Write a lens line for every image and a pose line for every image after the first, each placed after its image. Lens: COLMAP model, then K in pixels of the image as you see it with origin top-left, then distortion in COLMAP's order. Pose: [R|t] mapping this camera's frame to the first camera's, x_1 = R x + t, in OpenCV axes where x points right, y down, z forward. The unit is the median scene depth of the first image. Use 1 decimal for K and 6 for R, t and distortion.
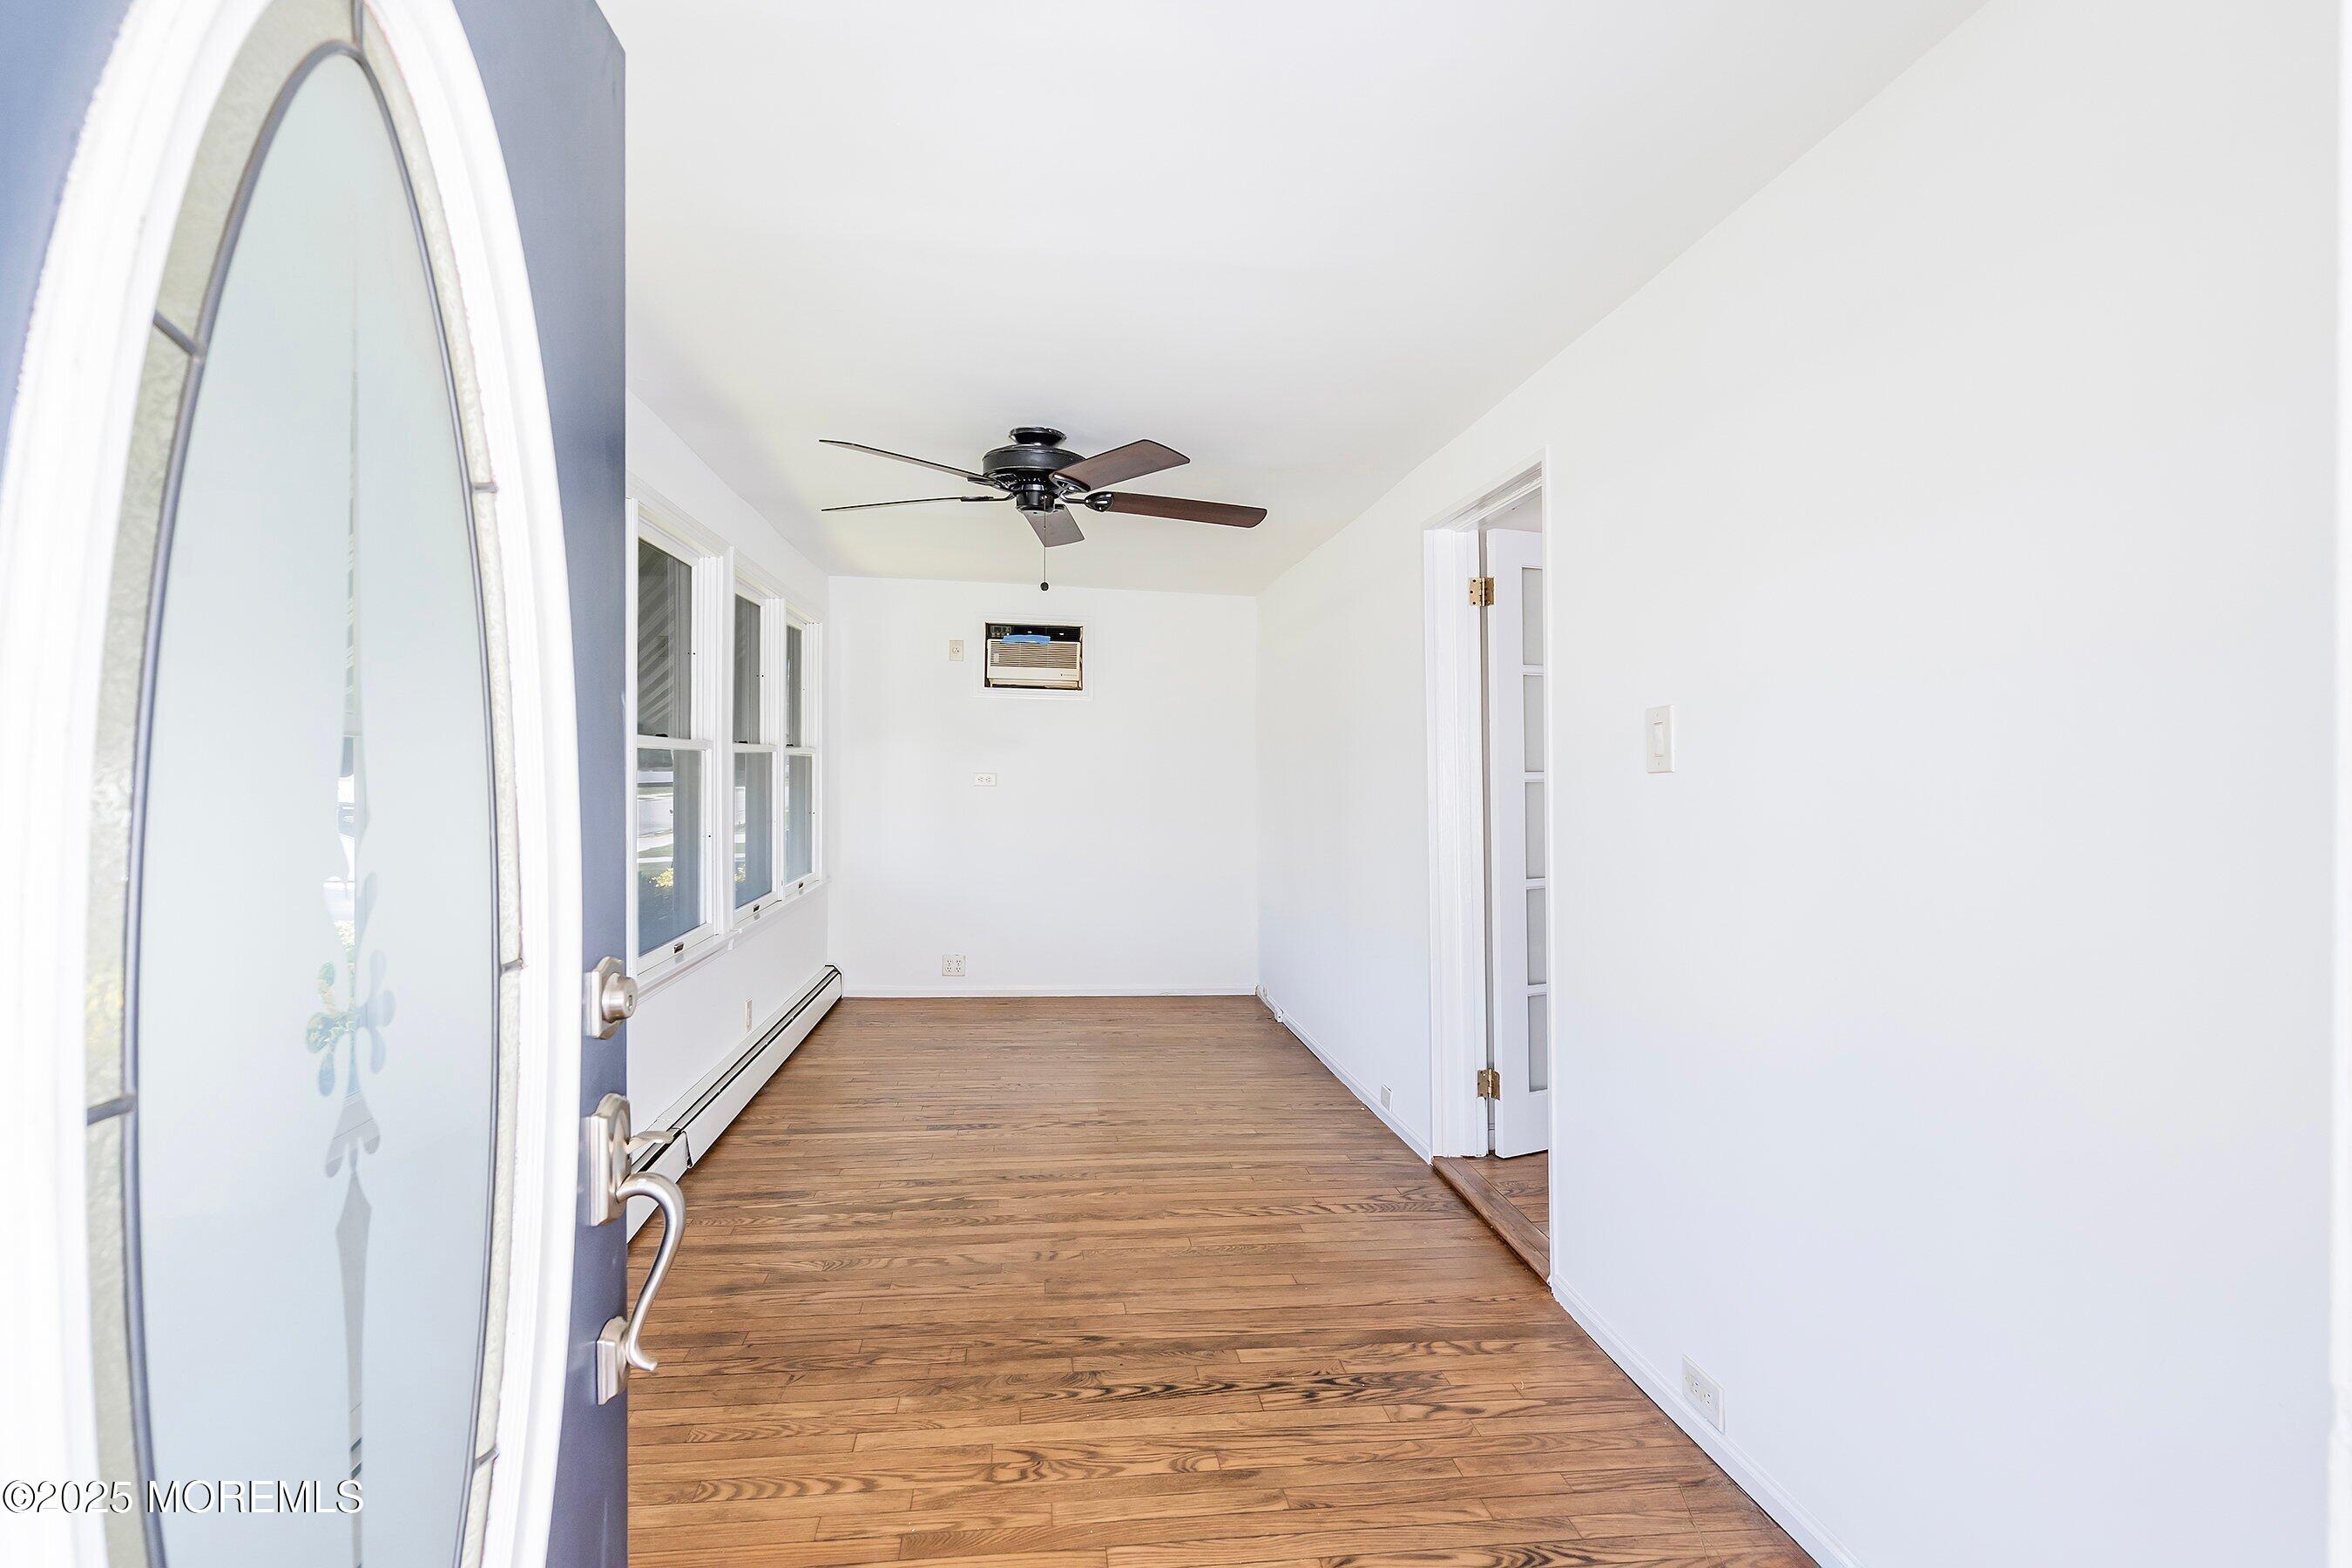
lens RADIAL K [[1086.2, 0, 1171.9], [0, 1086.2, 771.7], [0, 0, 1]] dist [-0.003447, 0.001162]
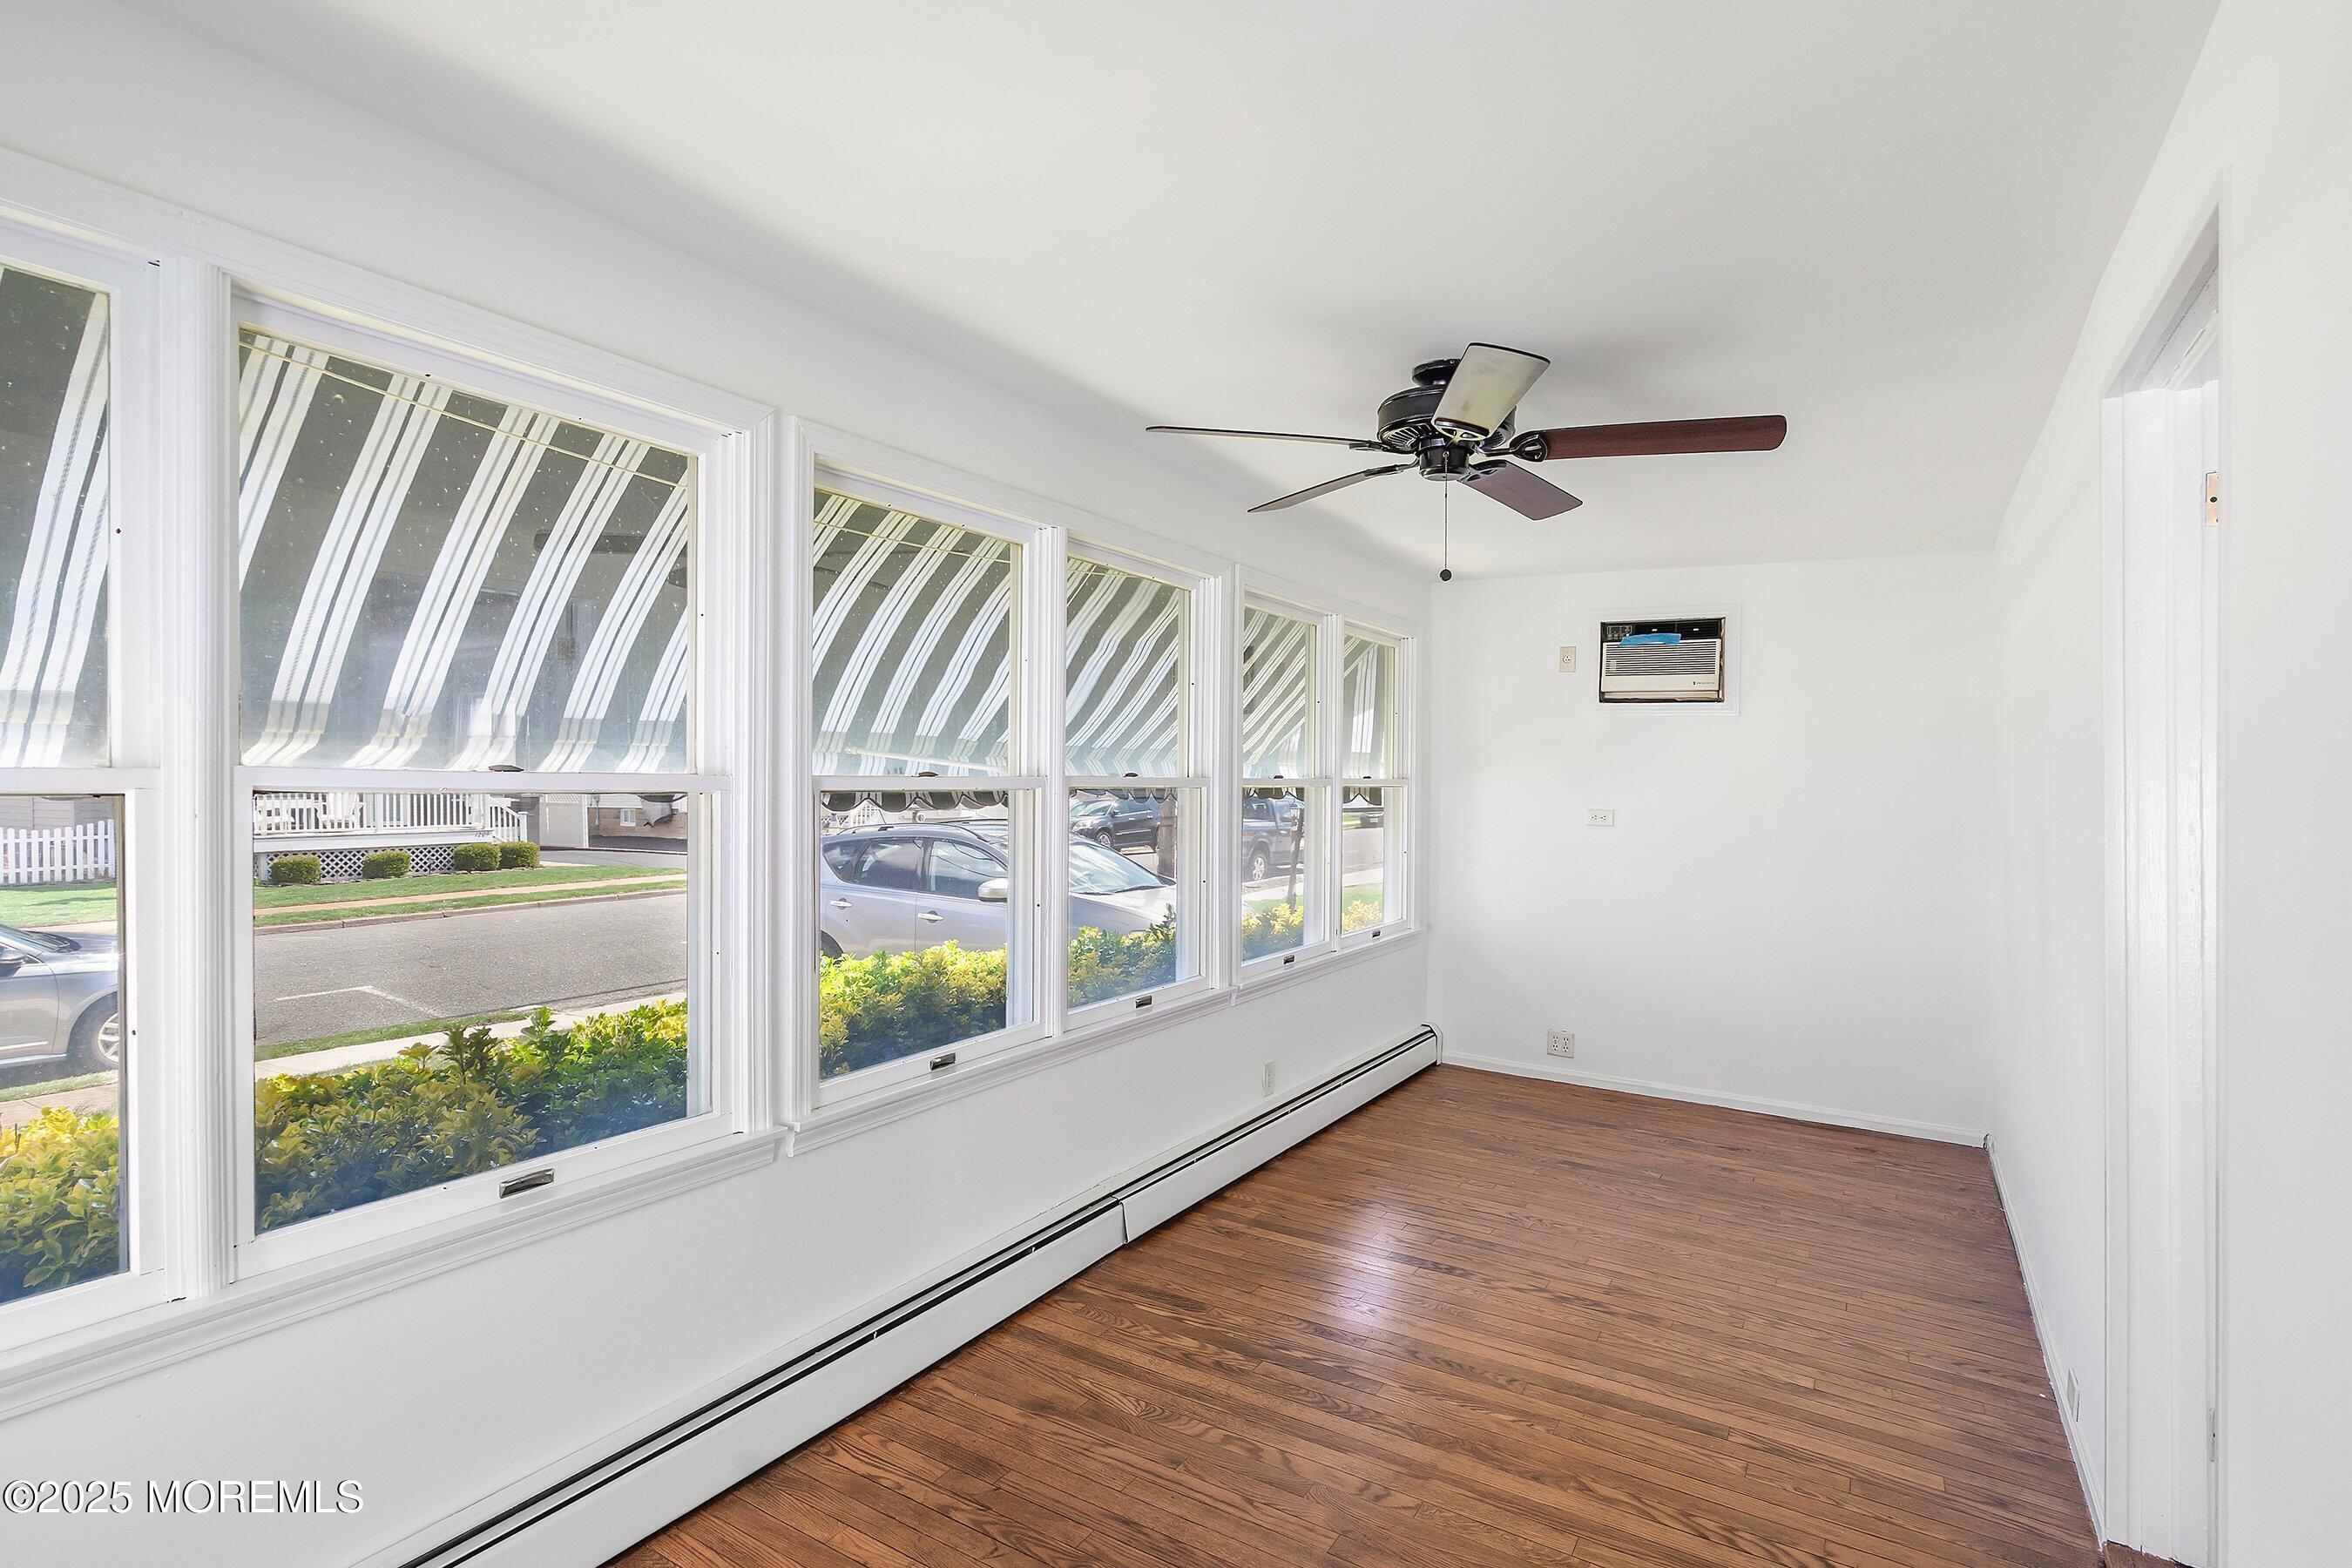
lens RADIAL K [[1184.6, 0, 1181.7], [0, 1184.6, 787.3], [0, 0, 1]] dist [-0.002141, 0.001197]
pose [[0.806197, -0.001730, -0.591645, 0.201489], [-0.002781, 0.999974, -0.006713, -0.017449], [0.591641, 0.007058, 0.806171, 0.223451]]
